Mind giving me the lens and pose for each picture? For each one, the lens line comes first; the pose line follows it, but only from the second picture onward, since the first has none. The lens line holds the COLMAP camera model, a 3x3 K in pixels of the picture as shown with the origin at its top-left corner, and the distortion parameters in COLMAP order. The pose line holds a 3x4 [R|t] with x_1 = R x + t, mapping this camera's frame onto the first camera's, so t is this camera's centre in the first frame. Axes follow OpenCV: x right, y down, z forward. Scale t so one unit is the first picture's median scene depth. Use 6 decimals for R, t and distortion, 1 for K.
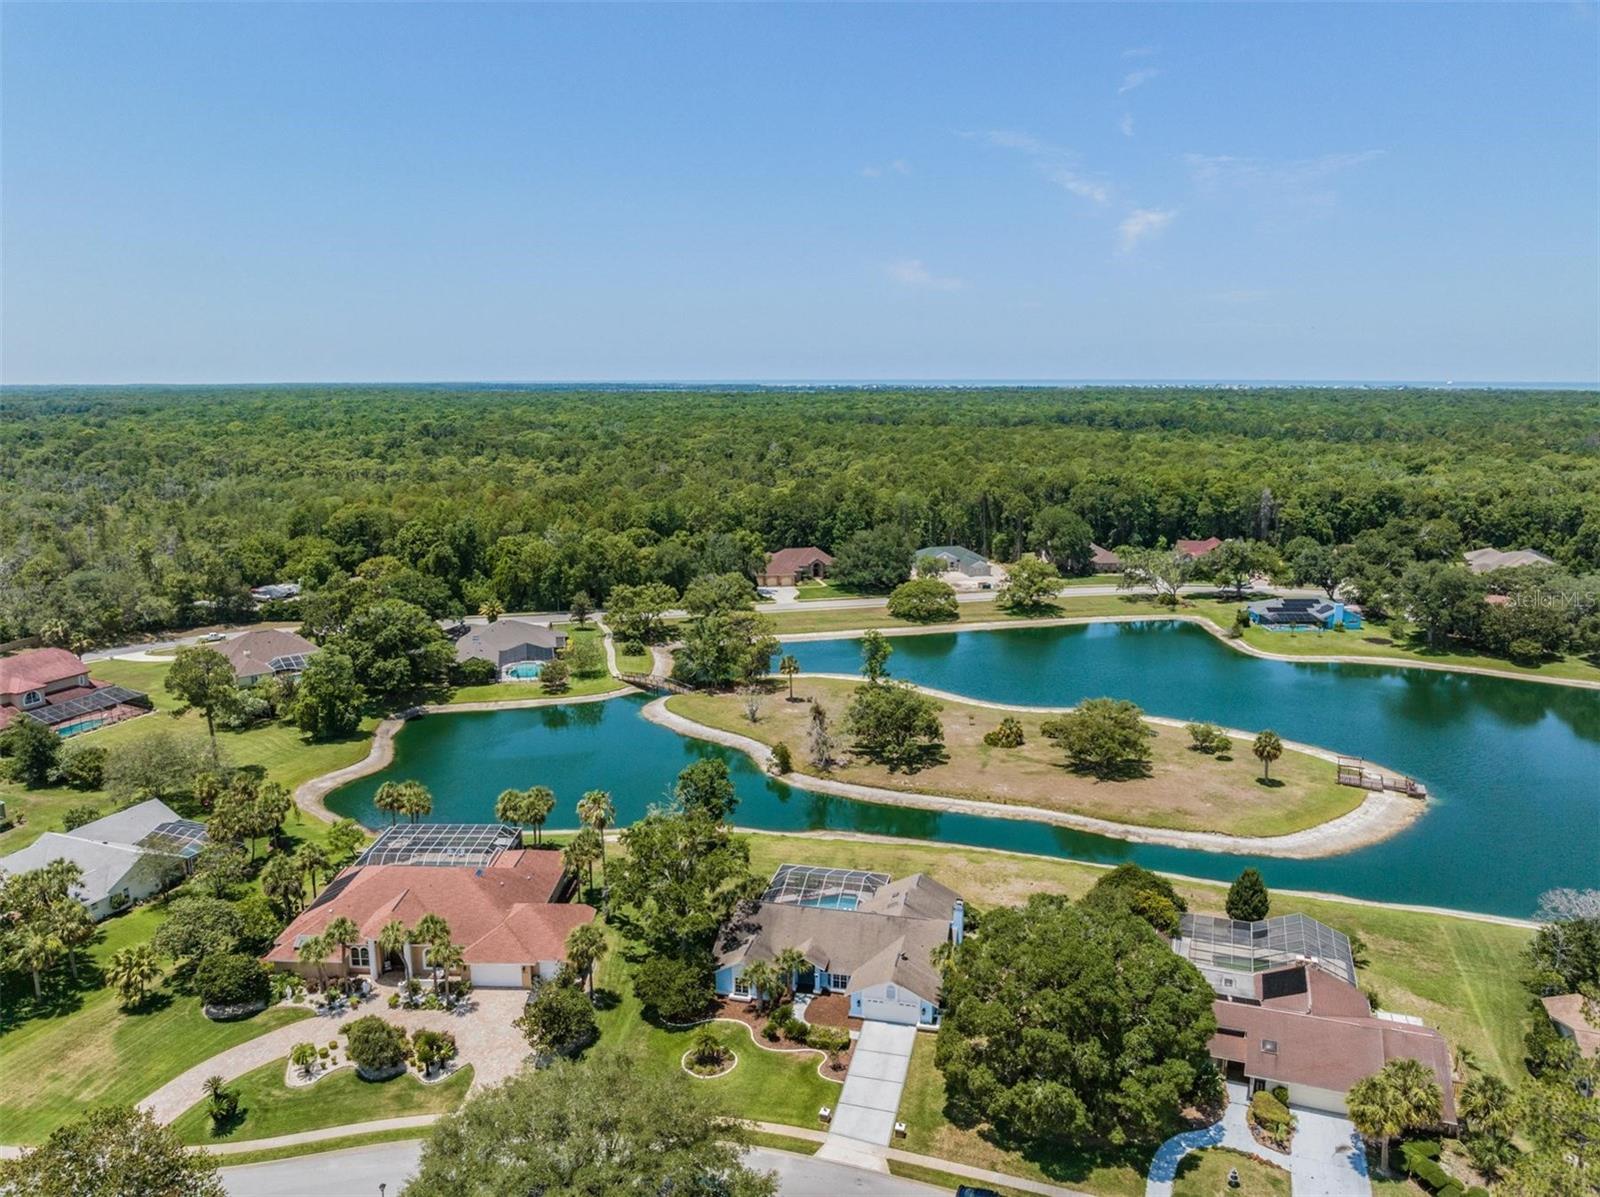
lens RADIAL K [[1128.6, 0, 800.0], [0, 1128.6, 598.5], [0, 0, 1]] dist [-0.036449, 0.007293]
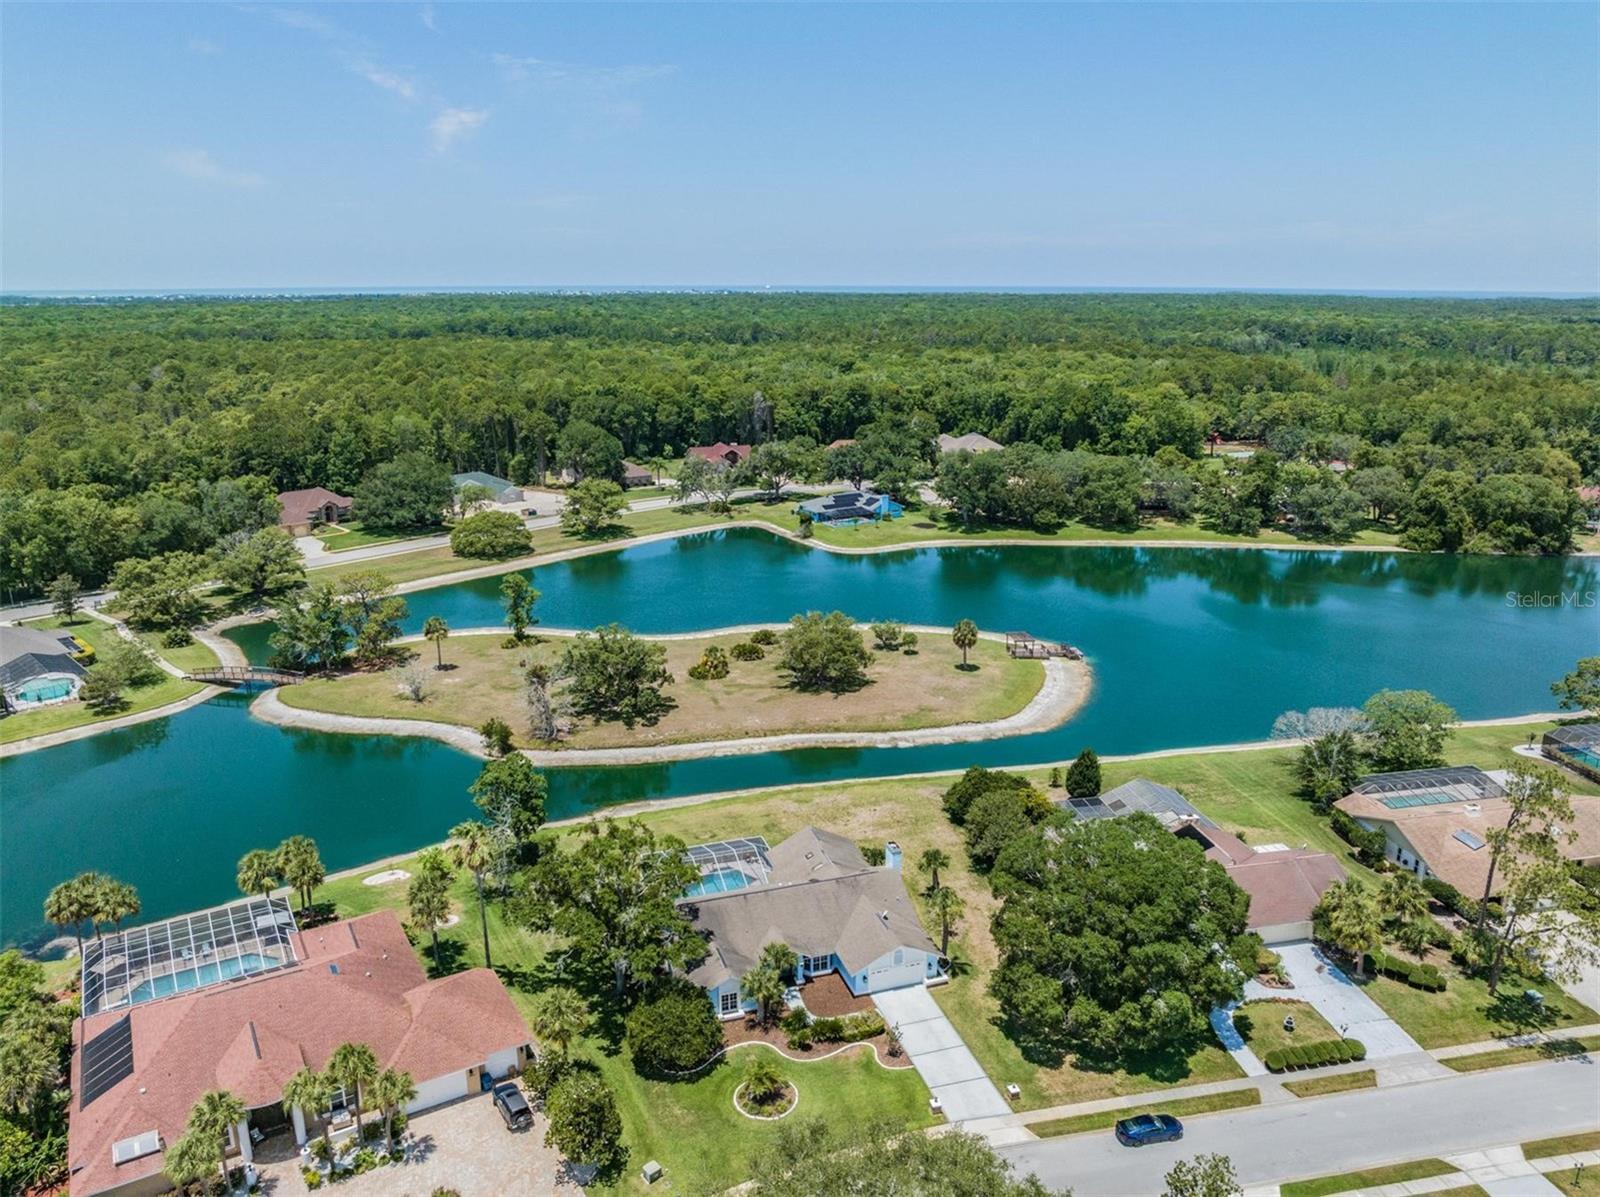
lens RADIAL K [[1144.5, 0, 800.0], [0, 1144.5, 598.5], [0, 0, 1]] dist [-0.030870, -0.008536]
pose [[0.846905, -0.139493, 0.513122, -0.197939], [0.100441, 0.989572, 0.103239, -0.022344], [-0.522173, -0.035895, 0.852084, 0.114752]]
